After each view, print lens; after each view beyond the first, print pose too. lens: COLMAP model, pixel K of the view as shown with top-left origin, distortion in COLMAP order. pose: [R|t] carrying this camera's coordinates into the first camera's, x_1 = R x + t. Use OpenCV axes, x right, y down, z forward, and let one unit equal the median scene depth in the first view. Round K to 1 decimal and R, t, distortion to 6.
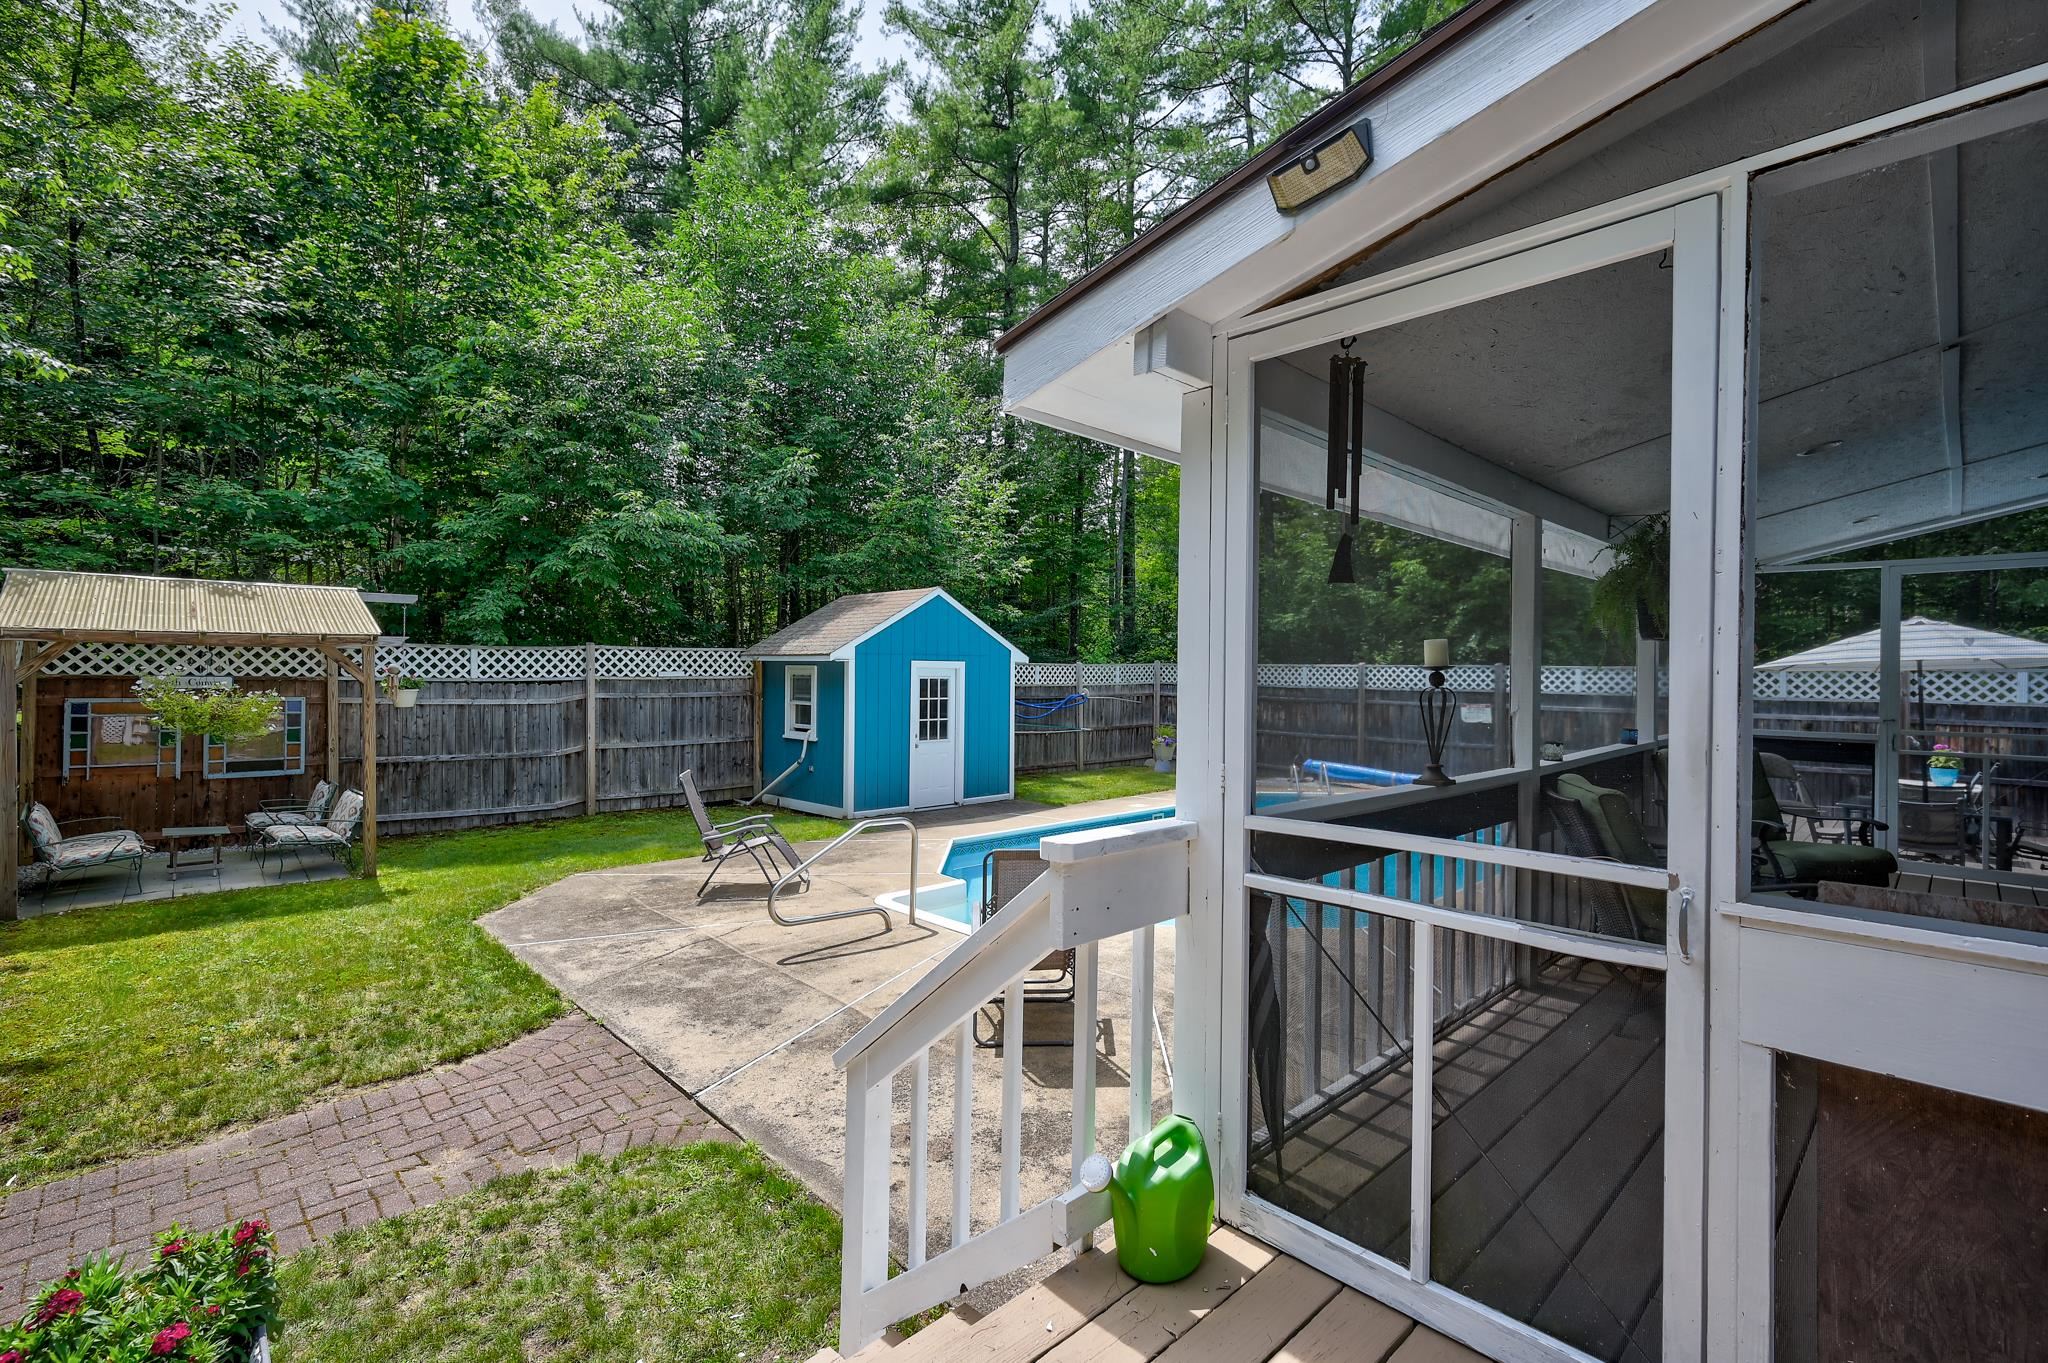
lens RADIAL K [[917.2, 0, 1024.9], [0, 917.2, 677.5], [0, 0, 1]] dist [0.000157, 0.000259]
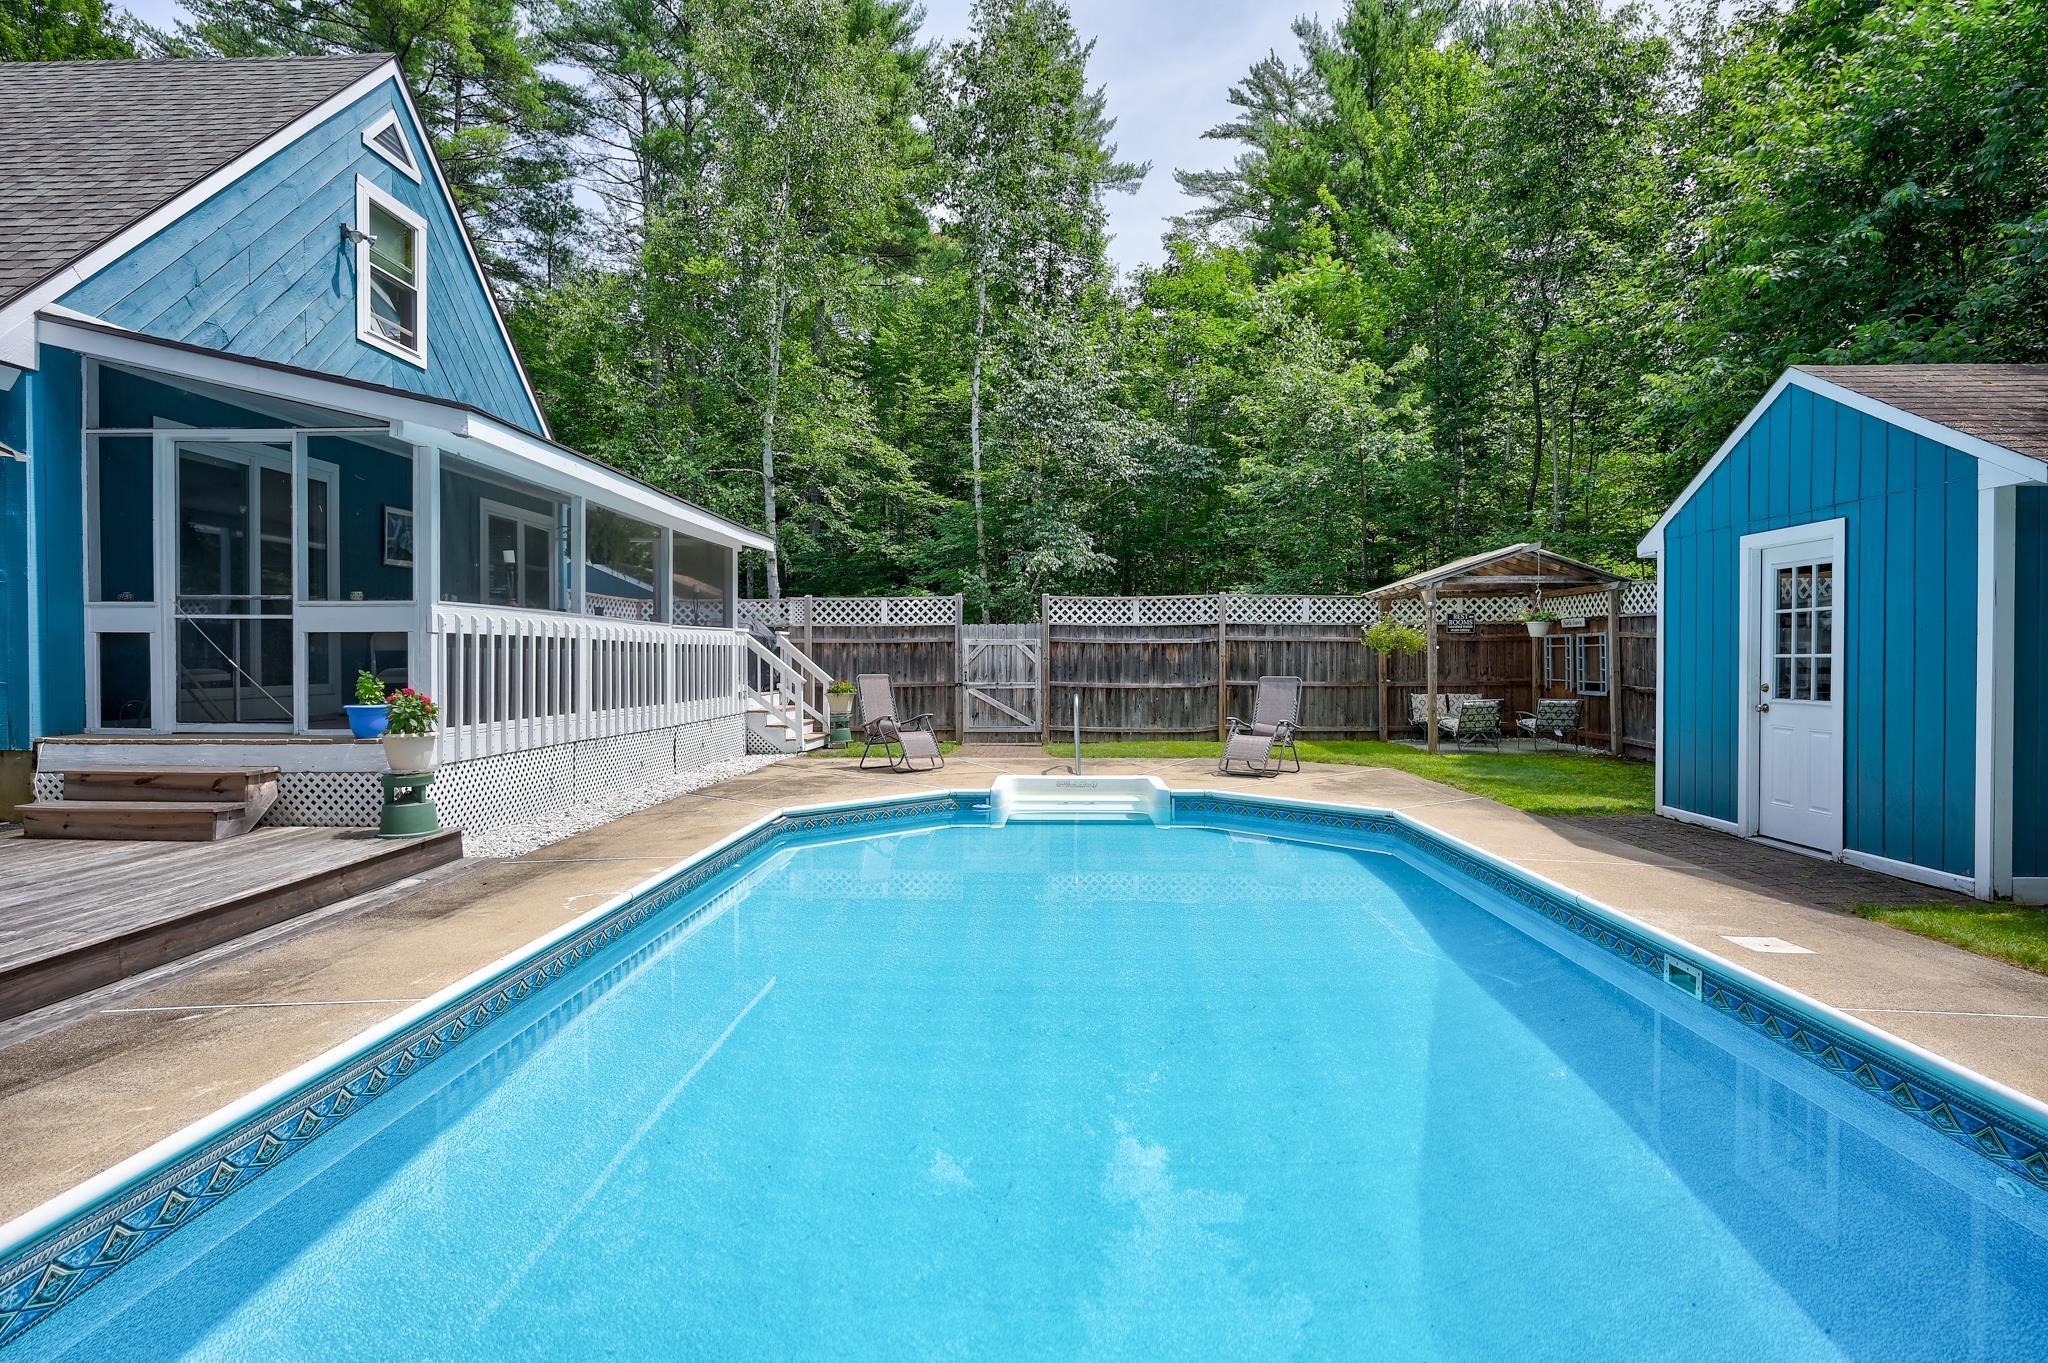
lens RADIAL K [[1047.3, 0, 1037.8], [0, 1047.3, 664.4], [0, 0, 1]] dist [-0.001086, 0.001814]
pose [[-0.699693, -0.009212, -0.714384, 0.667688], [-0.012958, 0.999916, -0.000203, 0.067882], [0.714326, 0.009115, -0.699754, 1.363177]]
